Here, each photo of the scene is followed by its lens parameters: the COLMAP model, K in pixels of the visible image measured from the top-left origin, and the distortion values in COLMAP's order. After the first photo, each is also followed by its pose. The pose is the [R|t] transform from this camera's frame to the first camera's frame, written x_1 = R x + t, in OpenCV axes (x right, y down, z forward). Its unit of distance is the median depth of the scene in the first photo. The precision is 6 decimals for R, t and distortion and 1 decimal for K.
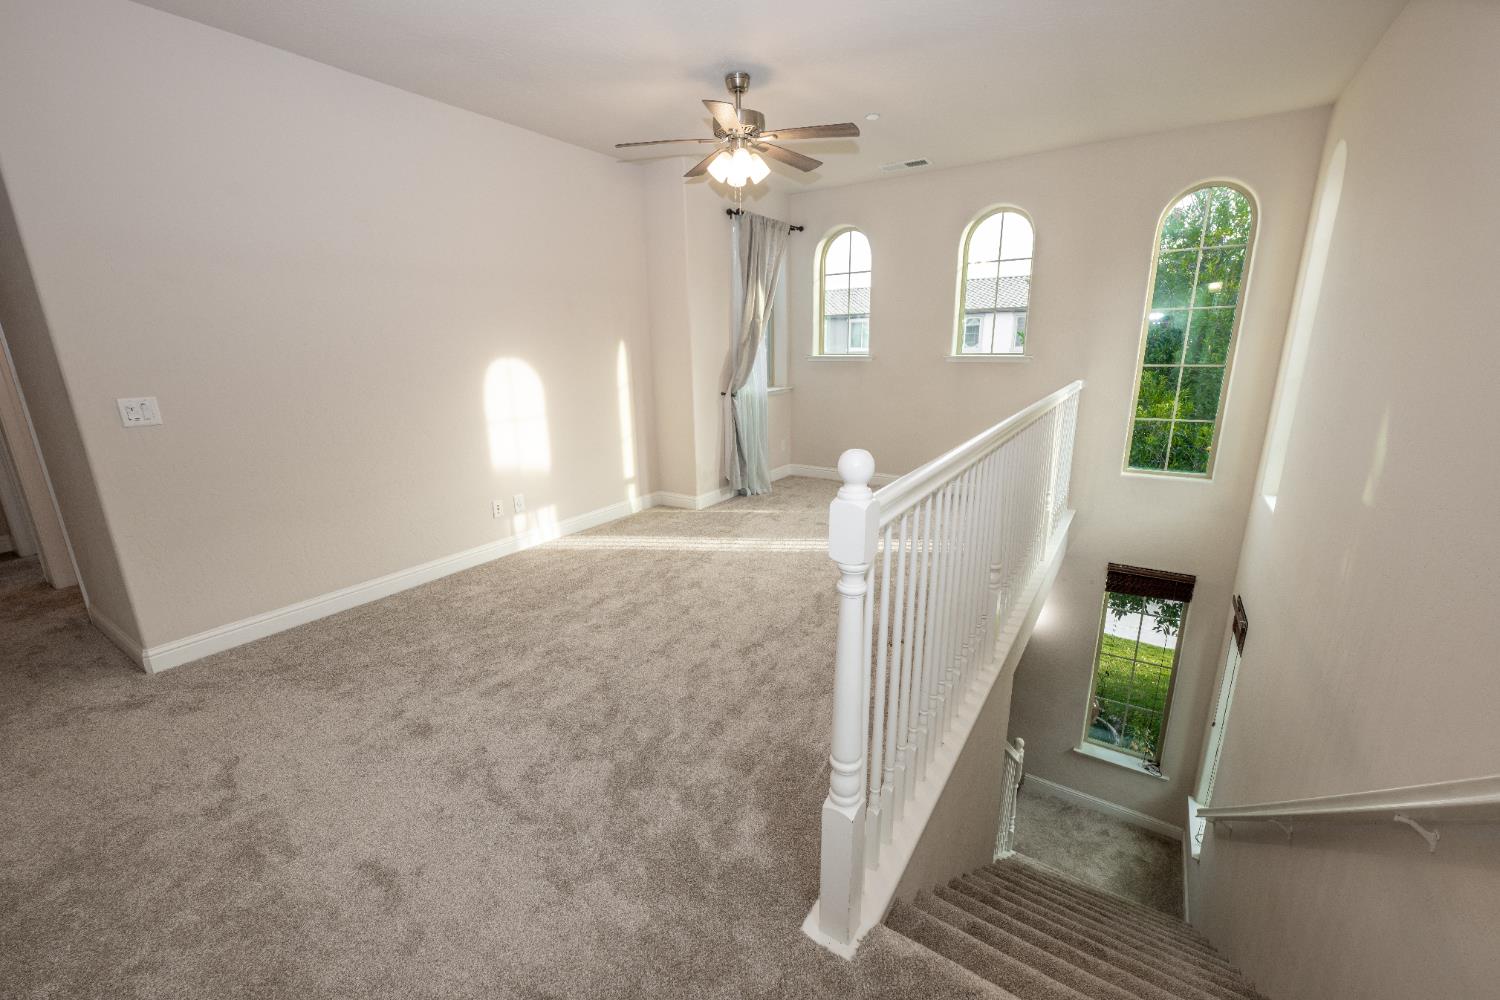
lens RADIAL K [[594.6, 0, 742.2], [0, 594.6, 497.2], [0, 0, 1]] dist [-0.002751, -0.000261]
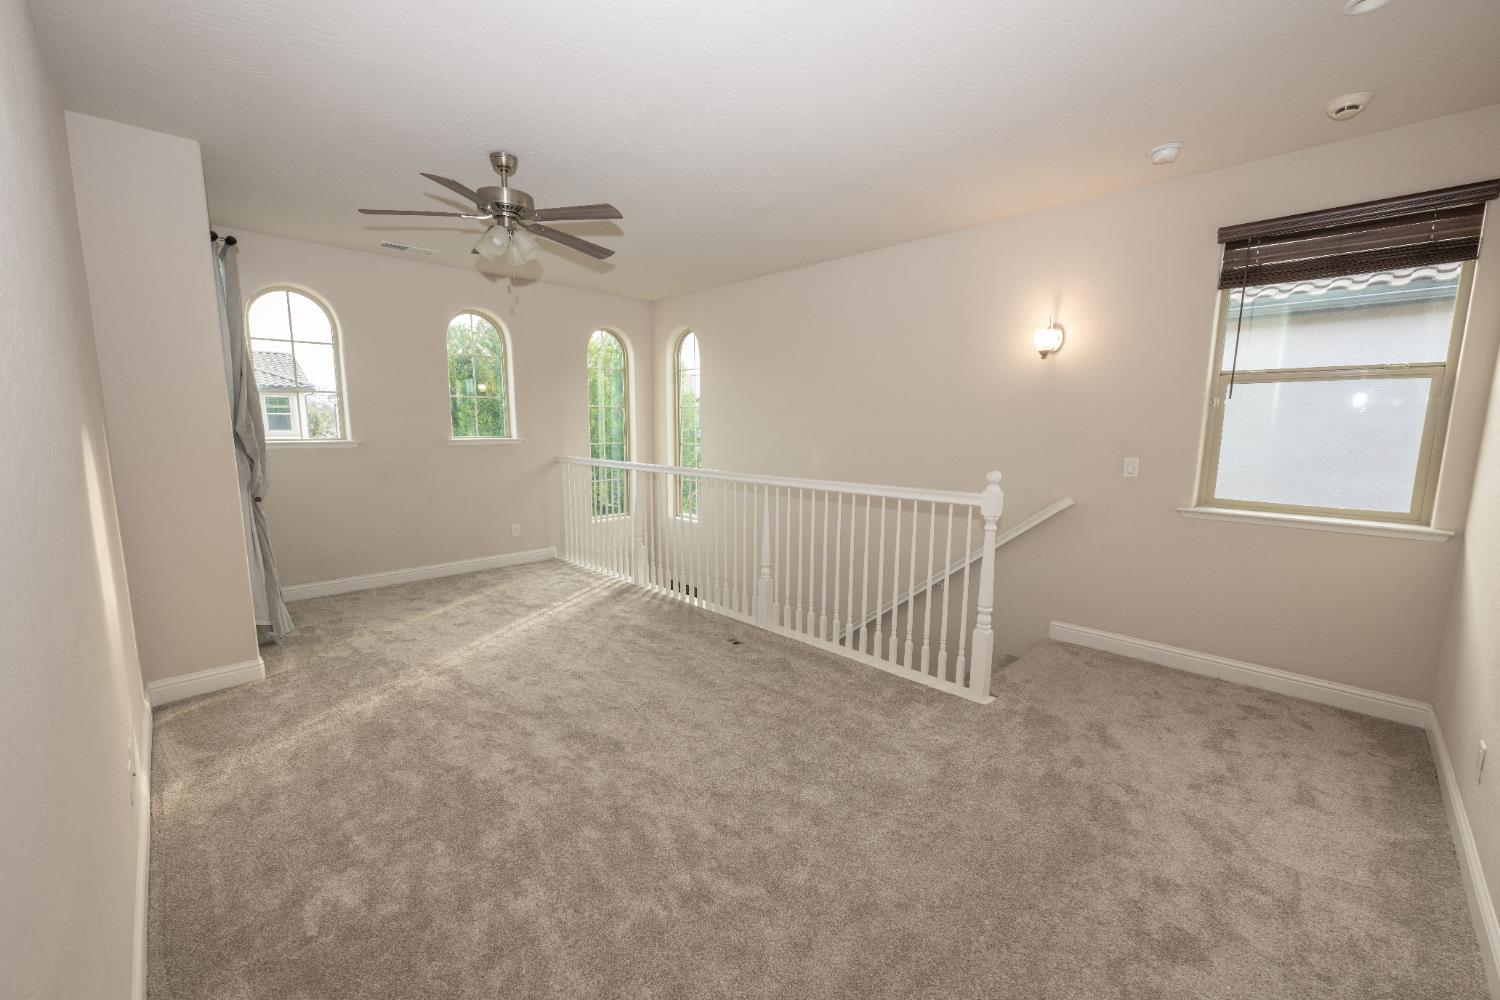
lens RADIAL K [[594.6, 0, 742.2], [0, 594.6, 497.2], [0, 0, 1]] dist [-0.002751, -0.000261]
pose [[0.193099, -0.096705, 0.976402, -0.811947], [0.238730, 0.969857, 0.048844, -0.106974], [-0.951694, 0.223665, 0.210365, 0.480926]]
